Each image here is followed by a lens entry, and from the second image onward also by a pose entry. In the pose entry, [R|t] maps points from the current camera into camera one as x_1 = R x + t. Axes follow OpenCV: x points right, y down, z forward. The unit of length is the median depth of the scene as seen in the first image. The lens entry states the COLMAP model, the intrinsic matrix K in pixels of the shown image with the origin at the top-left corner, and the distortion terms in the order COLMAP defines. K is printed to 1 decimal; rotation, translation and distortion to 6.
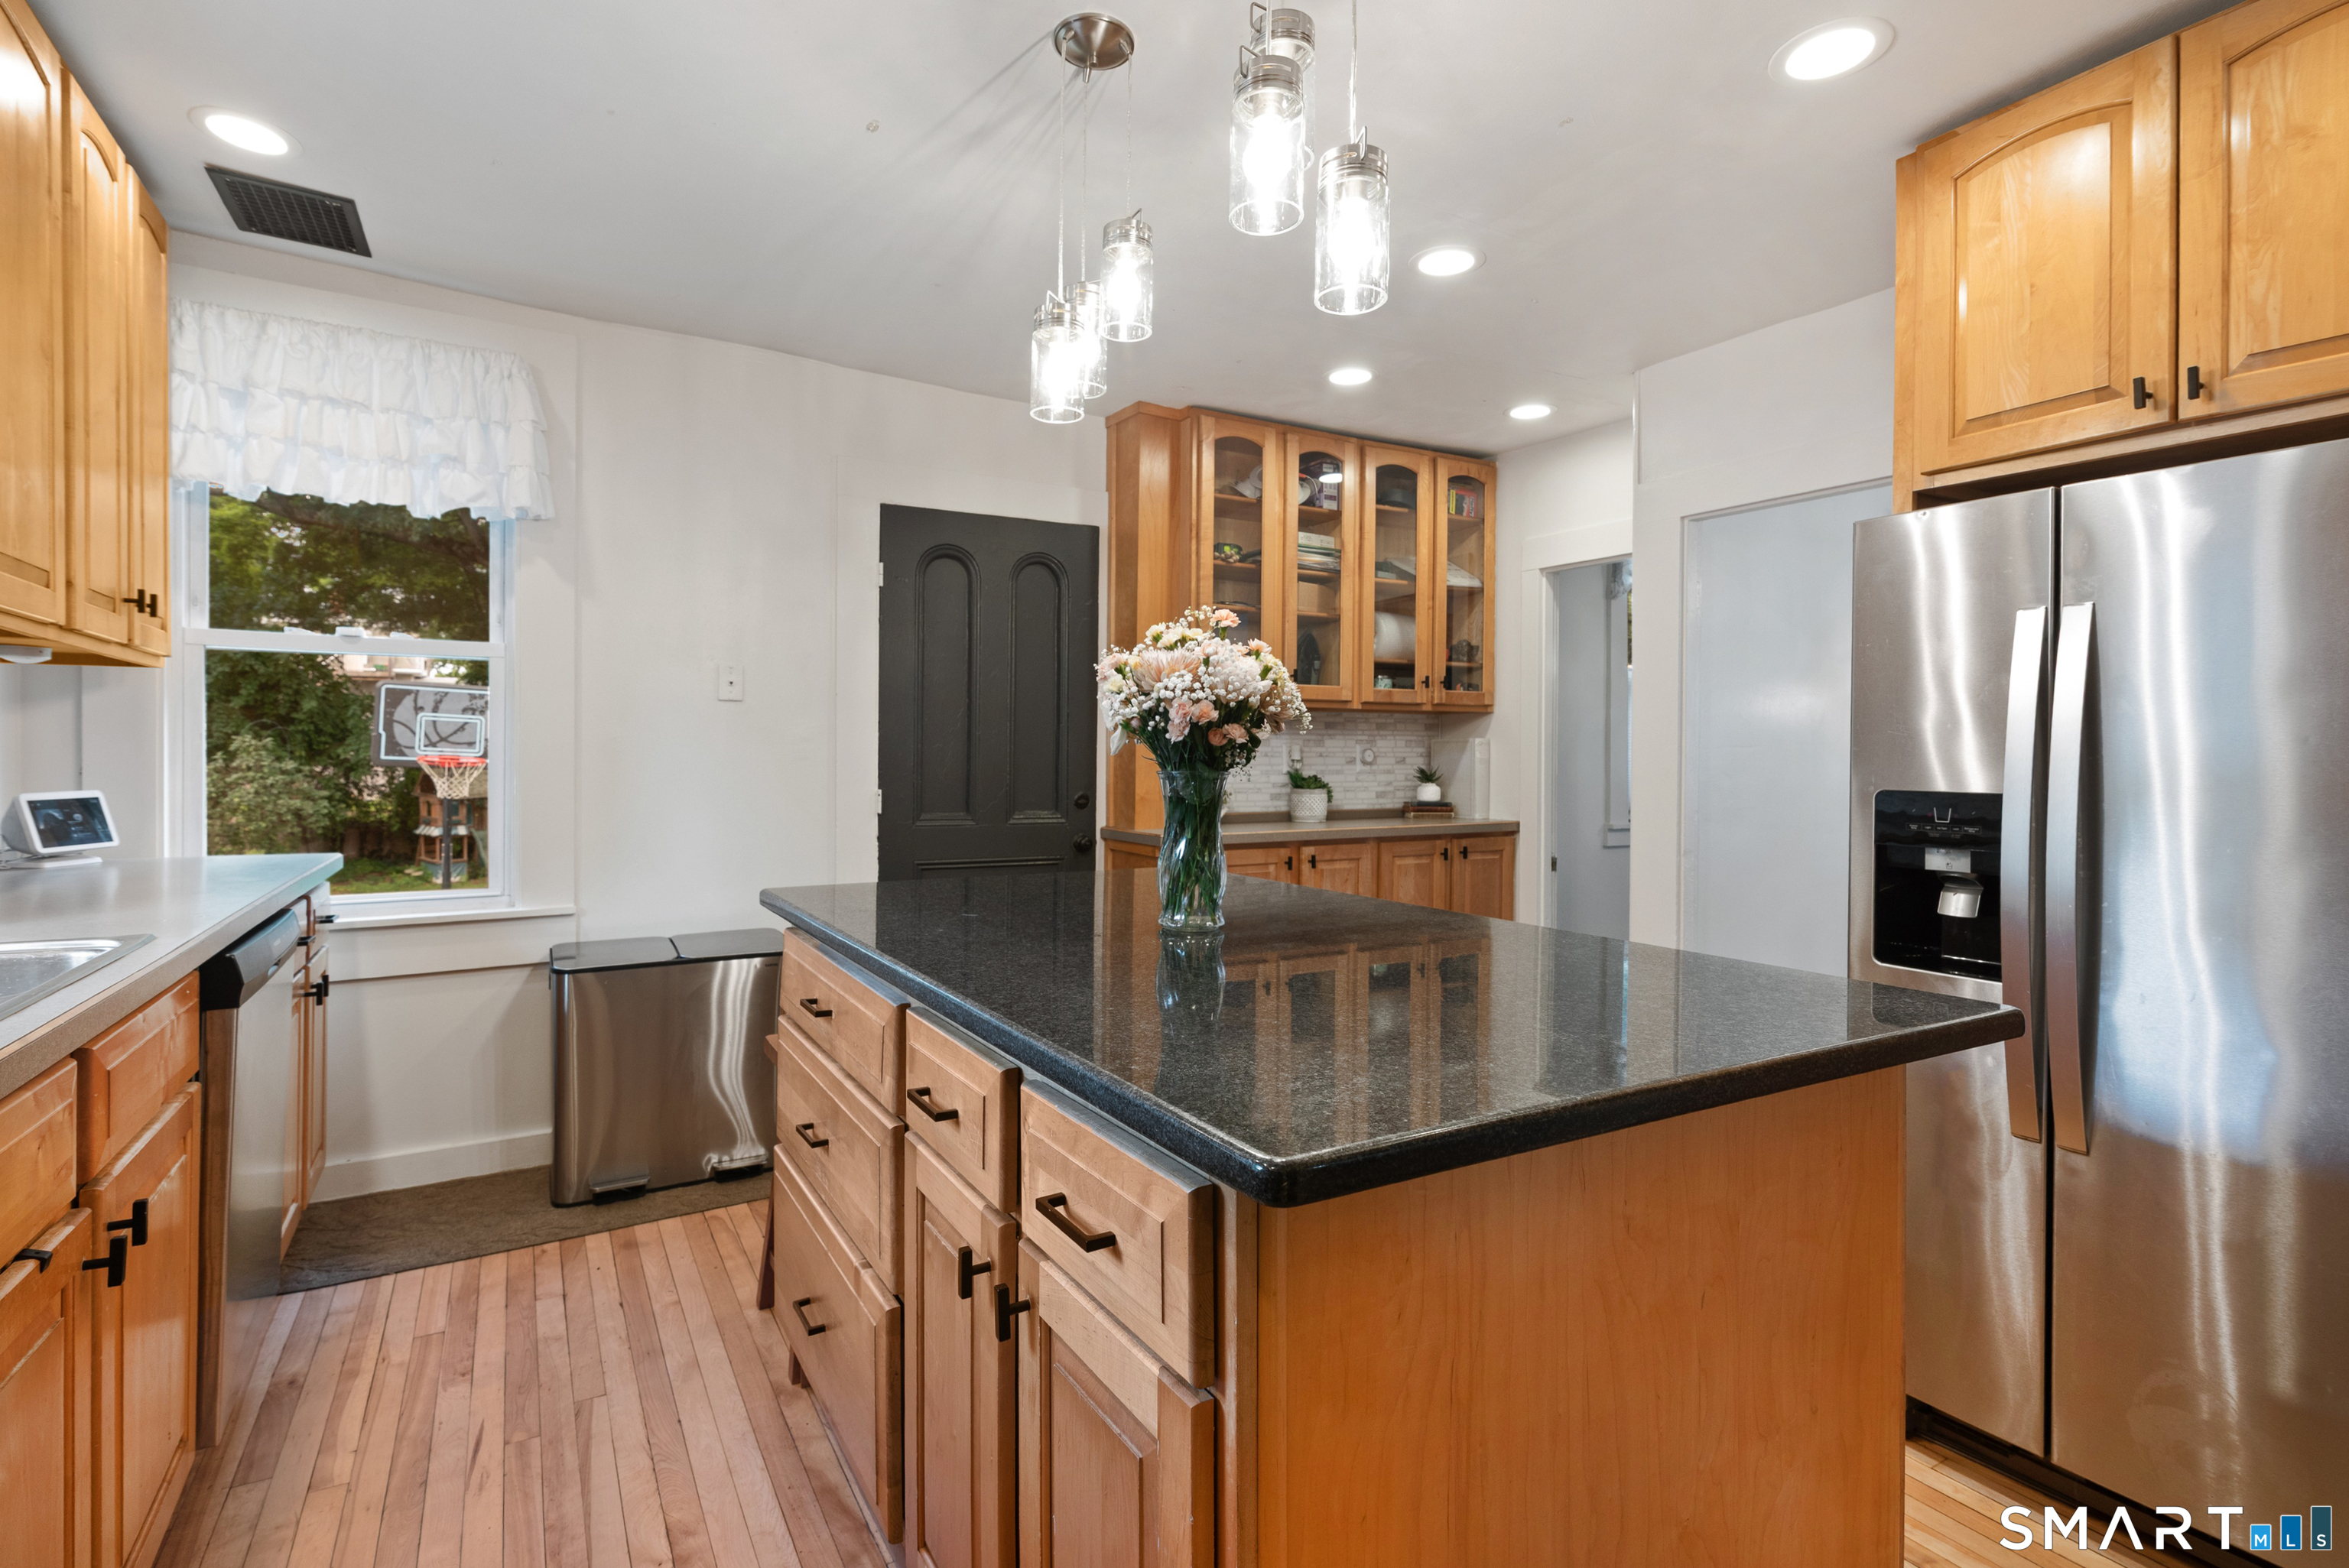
lens RADIAL K [[1093.6, 0, 1166.7], [0, 1093.6, 762.4], [0, 0, 1]] dist [-0.001004, 0.000020]
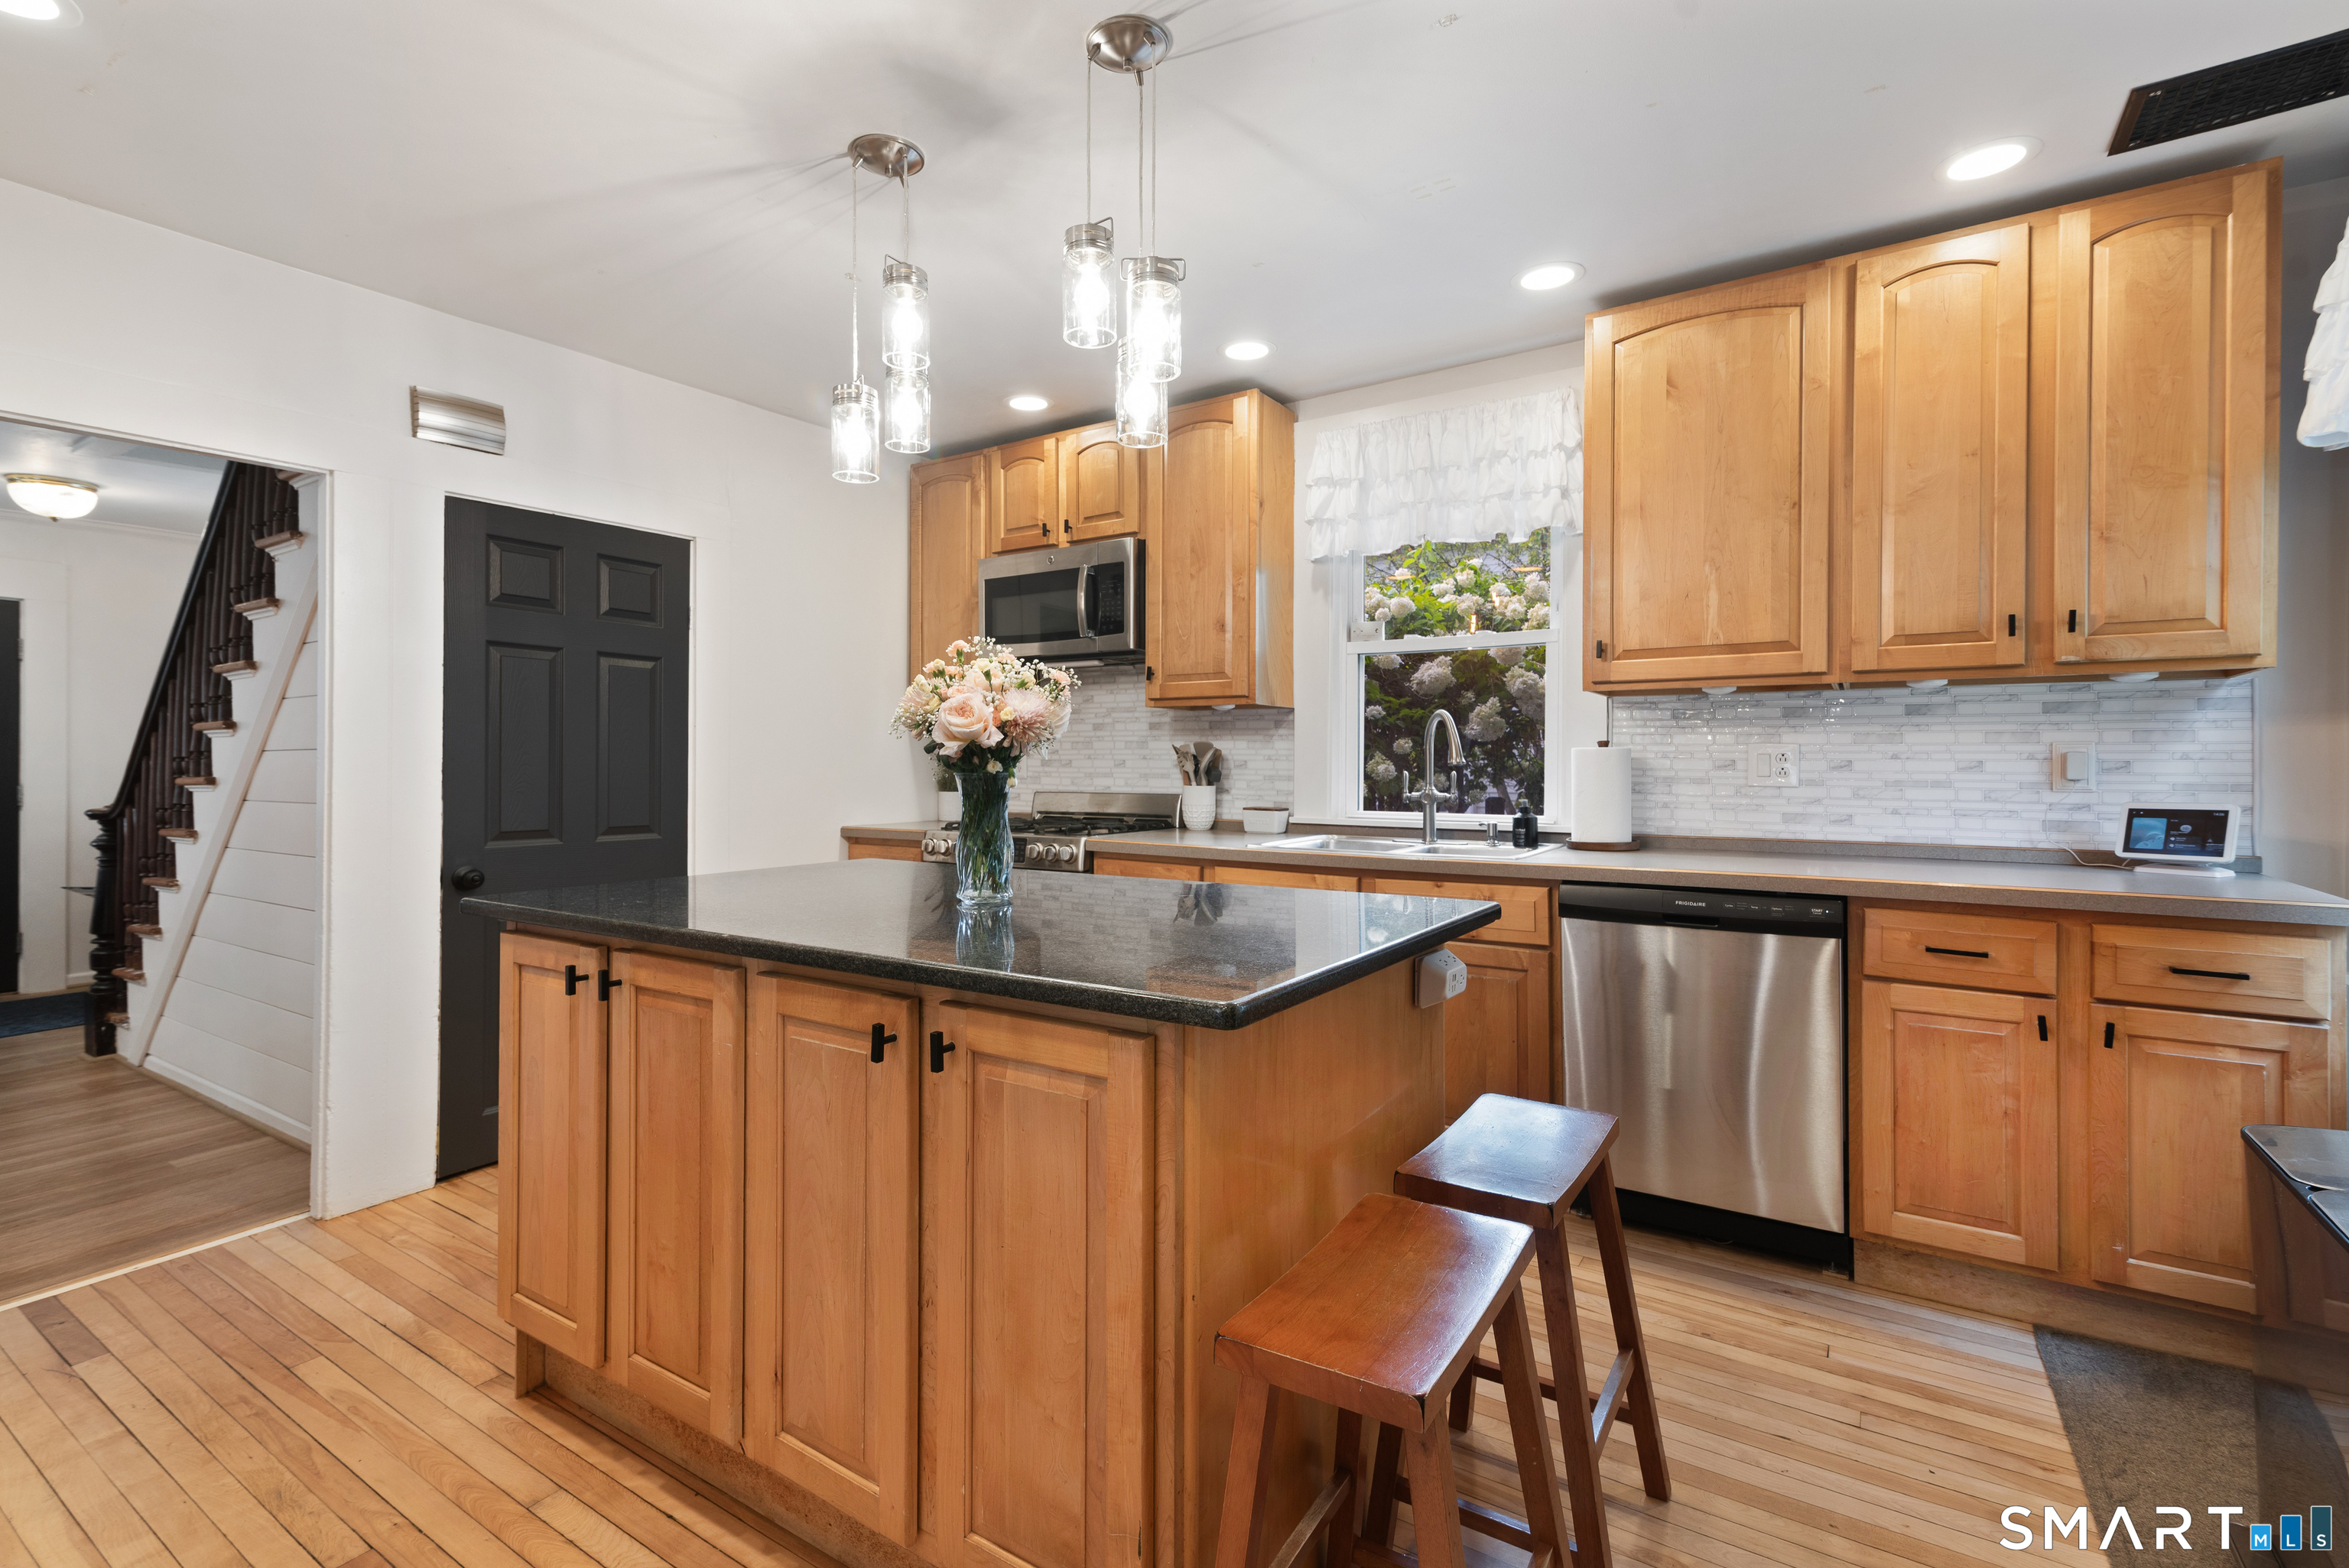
lens RADIAL K [[1045.5, 0, 1192.6], [0, 1045.5, 770.7], [0, 0, 1]] dist [0.012952, 0.000063]
pose [[-0.894719, -0.011547, -0.446480, 0.220012], [-0.013149, 0.999913, 0.000488, 0.011204], [0.446436, 0.006308, -0.894793, 1.342843]]
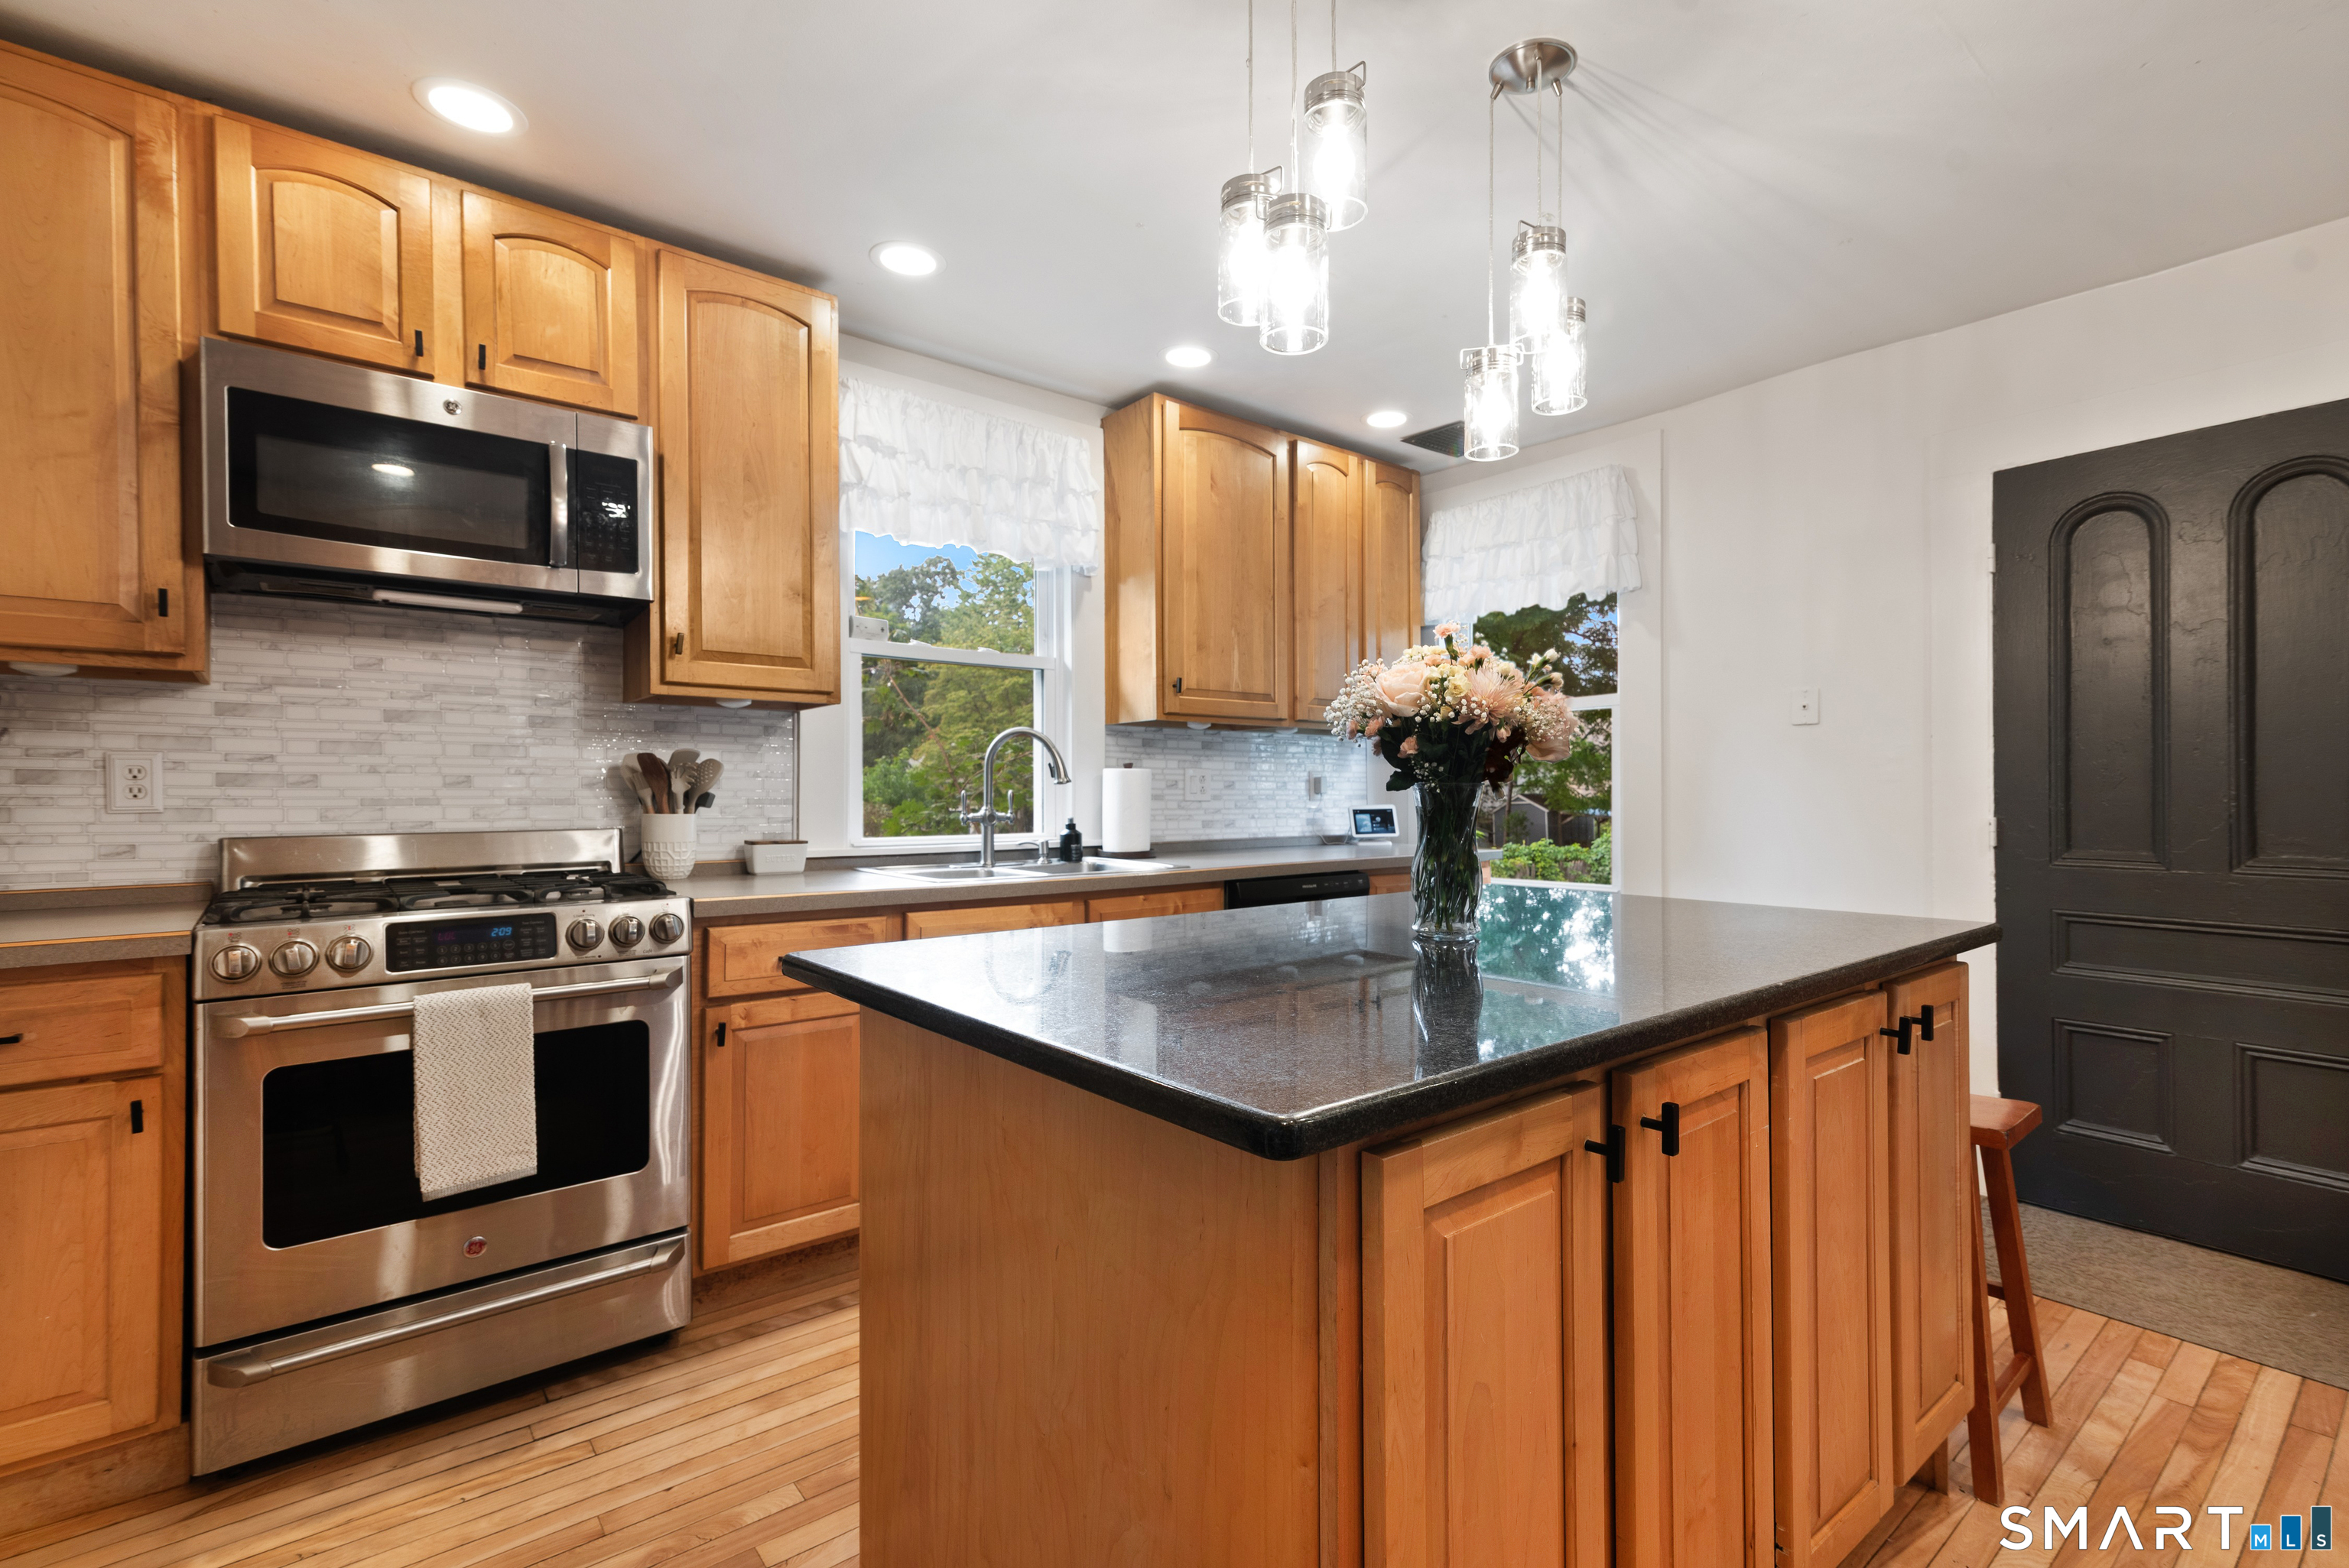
lens RADIAL K [[1022.1, 0, 1174.5], [0, 1022.1, 784.0], [0, 0, 1]] dist [0.016151, -0.000140]
pose [[0.132269, -0.011840, -0.991143, 0.597312], [-0.002242, 0.999923, -0.012244, 0.014679], [0.991211, 0.003841, 0.132232, 0.388264]]
